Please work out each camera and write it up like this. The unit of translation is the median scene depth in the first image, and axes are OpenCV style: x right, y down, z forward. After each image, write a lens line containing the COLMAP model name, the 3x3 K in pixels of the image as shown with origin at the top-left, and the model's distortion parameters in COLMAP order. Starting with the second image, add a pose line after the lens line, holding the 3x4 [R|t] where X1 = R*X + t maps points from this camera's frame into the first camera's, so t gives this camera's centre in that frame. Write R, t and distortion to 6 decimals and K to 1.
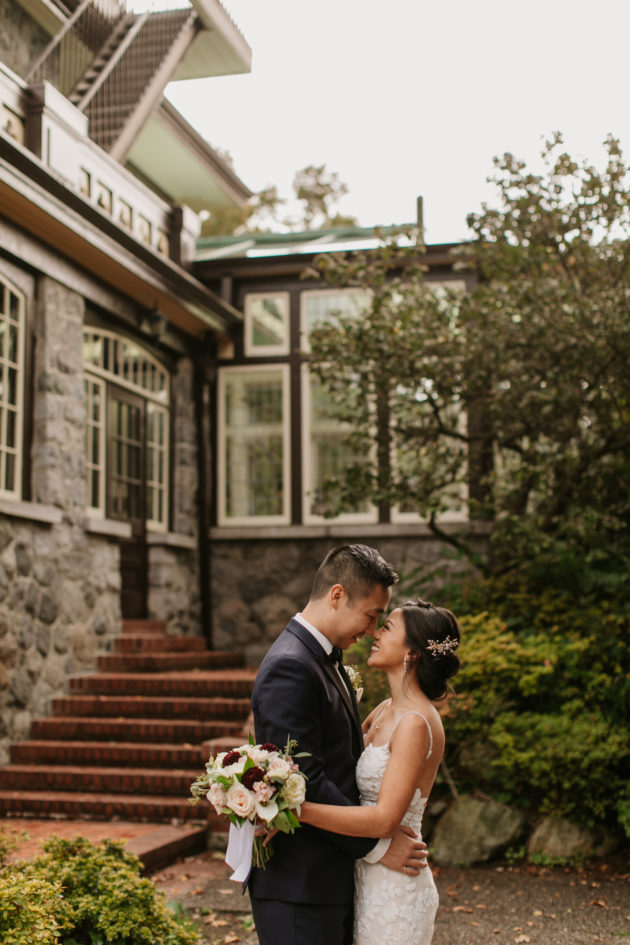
lens RADIAL K [[1337.6, 0, 315.0], [0, 1337.6, 472.5], [0, 0, 1]] dist [0.019968, -0.006302]
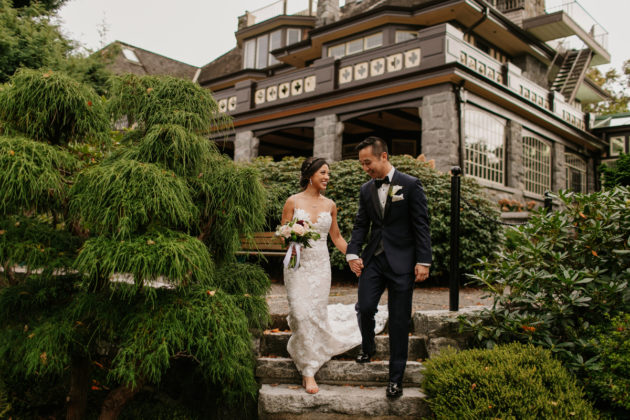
lens RADIAL K [[594.6, 0, 315.0], [0, 594.6, 210.0], [0, 0, 1]] dist [-0.002730, 0.005828]
pose [[0.880020, -0.009340, -0.474845, 0.002148], [0.019392, 0.999679, 0.016275, 0.010910], [0.474541, -0.023531, 0.879919, -0.910982]]
